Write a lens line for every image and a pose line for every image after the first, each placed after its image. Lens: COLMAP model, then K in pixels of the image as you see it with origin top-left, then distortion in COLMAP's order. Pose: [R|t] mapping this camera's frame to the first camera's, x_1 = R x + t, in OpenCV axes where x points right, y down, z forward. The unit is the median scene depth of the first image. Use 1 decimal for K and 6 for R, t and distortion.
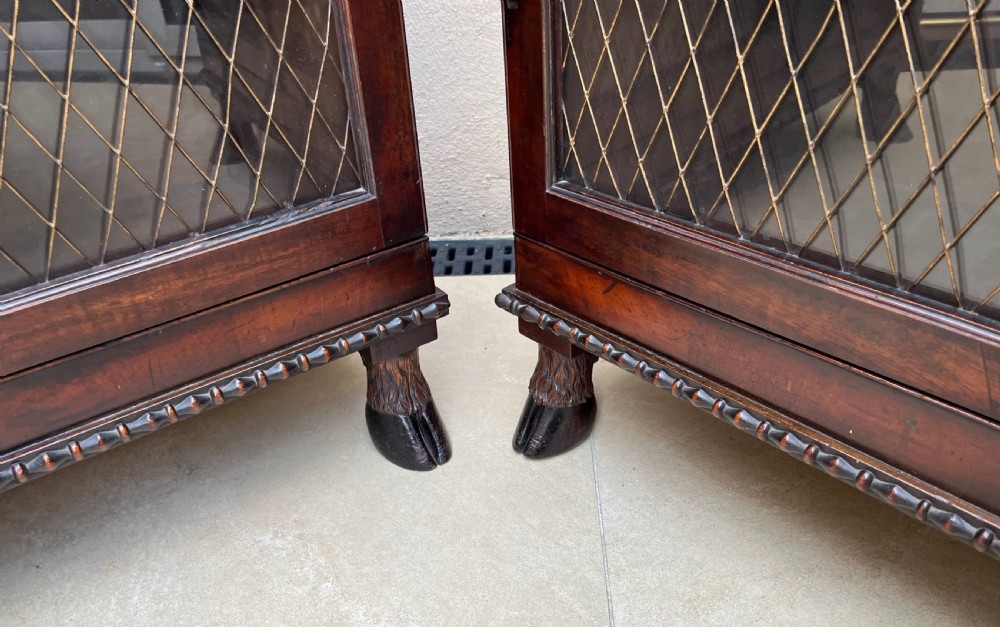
lens RADIAL K [[755.3, 0, 502.6], [0, 755.3, 377.4], [0, 0, 1]] dist [0.034727, -0.006262]
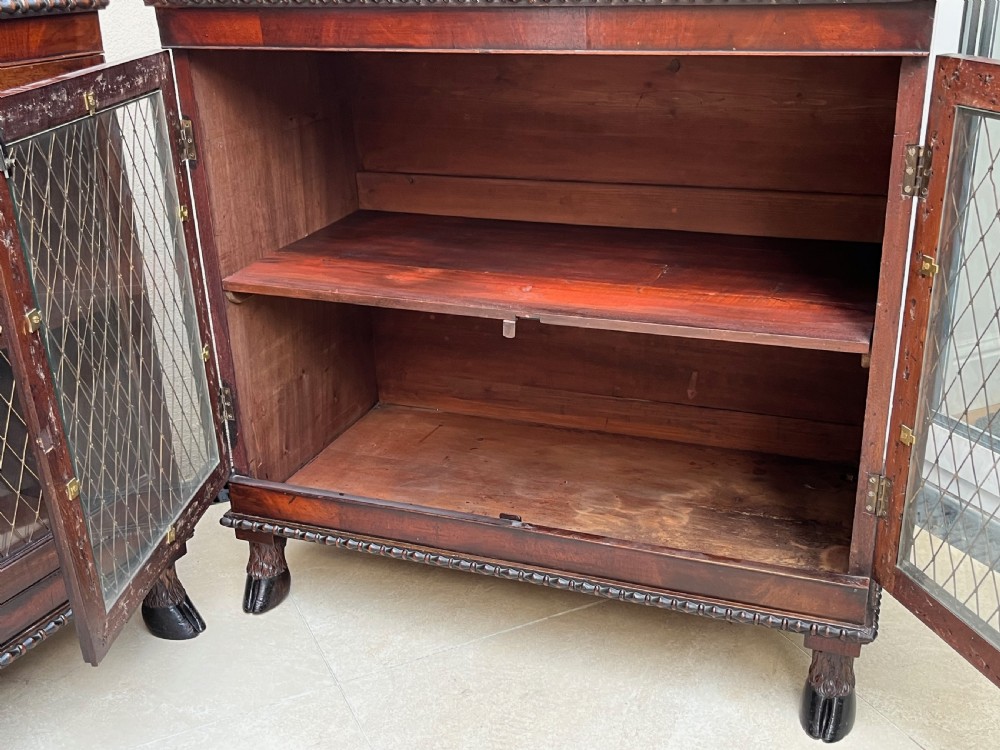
lens RADIAL K [[1089.1, 0, 530.4], [0, 1089.1, 383.7], [0, 0, 1]] dist [0.016452, 0.000000]
pose [[0.878279, -0.150644, 0.453797, -0.488675], [0.248297, 0.954768, -0.163607, 0.183384], [-0.408625, 0.256369, 0.875957, -1.580835]]
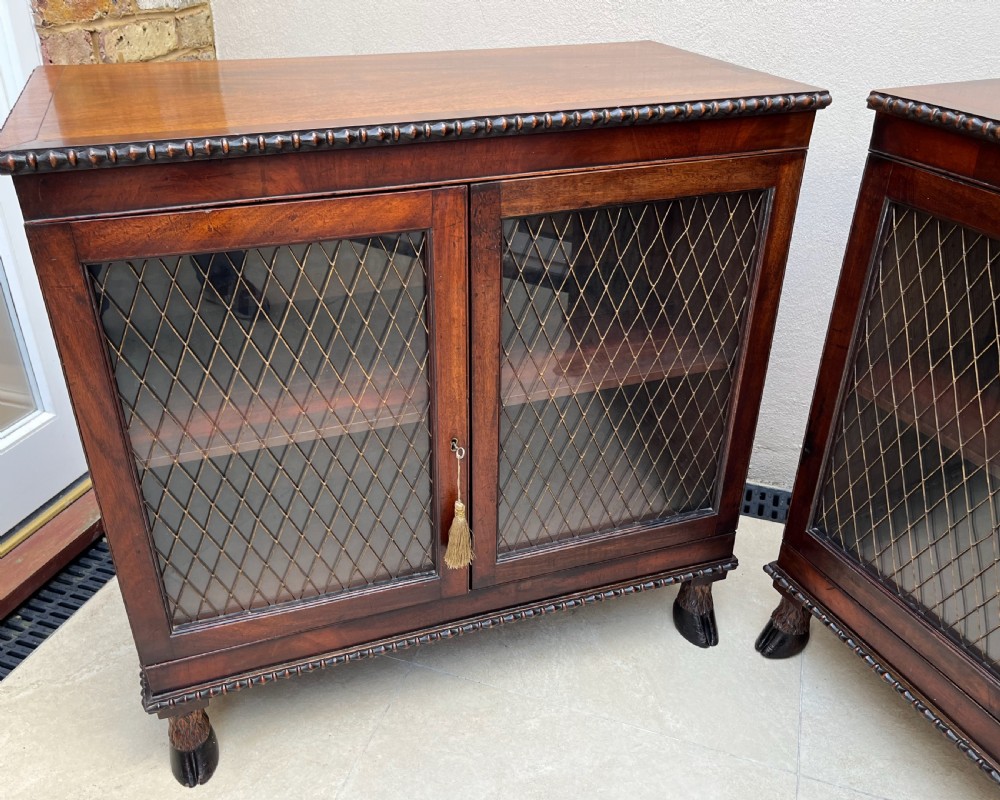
lens RADIAL K [[886.4, 0, 466.5], [0, 886.4, 395.2], [0, 0, 1]] dist [0.038914, -0.033560]
pose [[0.949242, 0.199581, -0.243117, -0.269309], [-0.214932, 0.975887, -0.038063, -0.292675], [0.229658, 0.088385, 0.969250, -1.387541]]
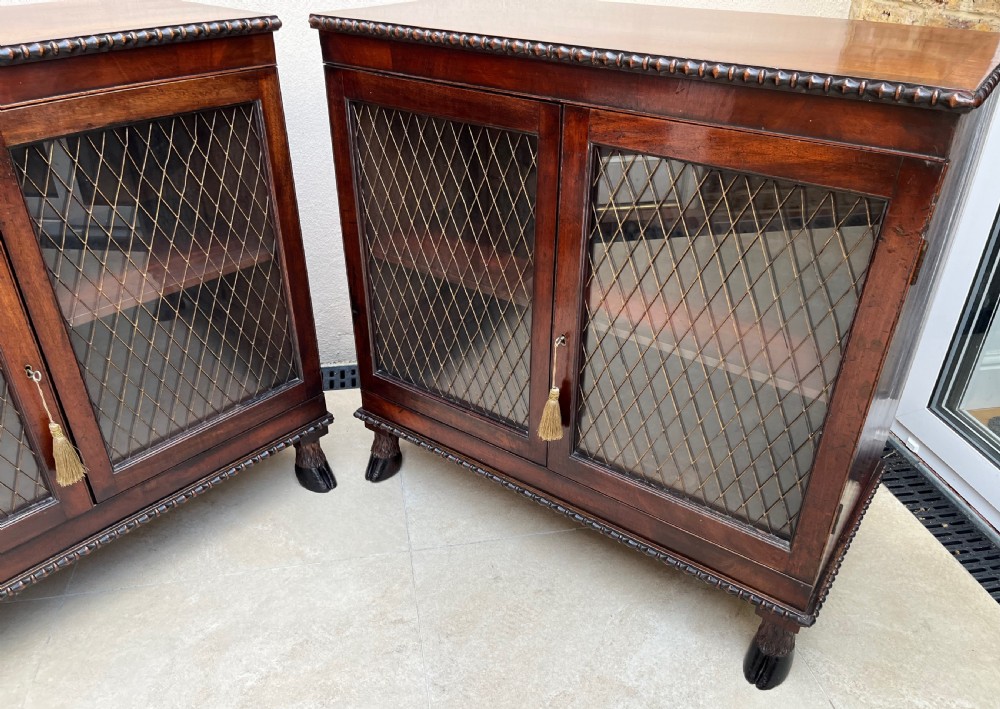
lens RADIAL K [[769.9, 0, 519.6], [0, 769.9, 380.2], [0, 0, 1]] dist [0.041371, -0.060023]
pose [[0.970545, -0.063424, 0.232421, -0.062959], [0.073804, 0.996614, -0.036233, -0.090696], [-0.229336, 0.052319, 0.971940, -1.518014]]
